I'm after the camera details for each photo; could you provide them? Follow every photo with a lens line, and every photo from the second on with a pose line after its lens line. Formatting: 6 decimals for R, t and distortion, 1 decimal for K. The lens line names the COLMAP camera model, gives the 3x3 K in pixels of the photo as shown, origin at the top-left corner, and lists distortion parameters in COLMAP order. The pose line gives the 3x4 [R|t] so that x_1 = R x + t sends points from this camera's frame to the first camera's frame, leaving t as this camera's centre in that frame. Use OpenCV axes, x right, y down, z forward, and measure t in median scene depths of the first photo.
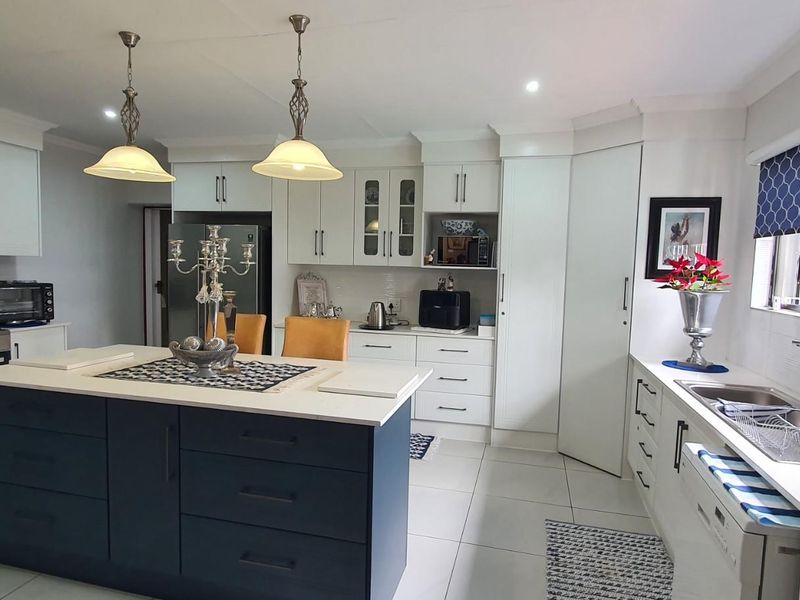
lens RADIAL K [[514.9, 0, 400.0], [0, 514.9, 300.0], [0, 0, 1]] dist [0.008092, -0.000535]
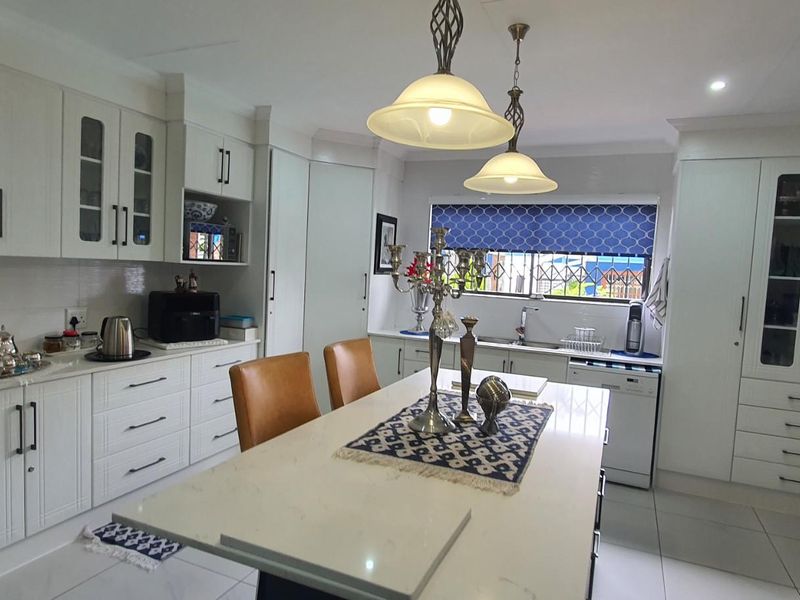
lens RADIAL K [[514.9, 0, 400.0], [0, 514.9, 300.0], [0, 0, 1]] dist [0.008092, -0.000535]
pose [[0.158122, -0.083449, 0.983887, -0.637374], [0.021223, 0.996479, 0.081107, -0.063612], [-0.987192, 0.008056, 0.159336, 0.571627]]
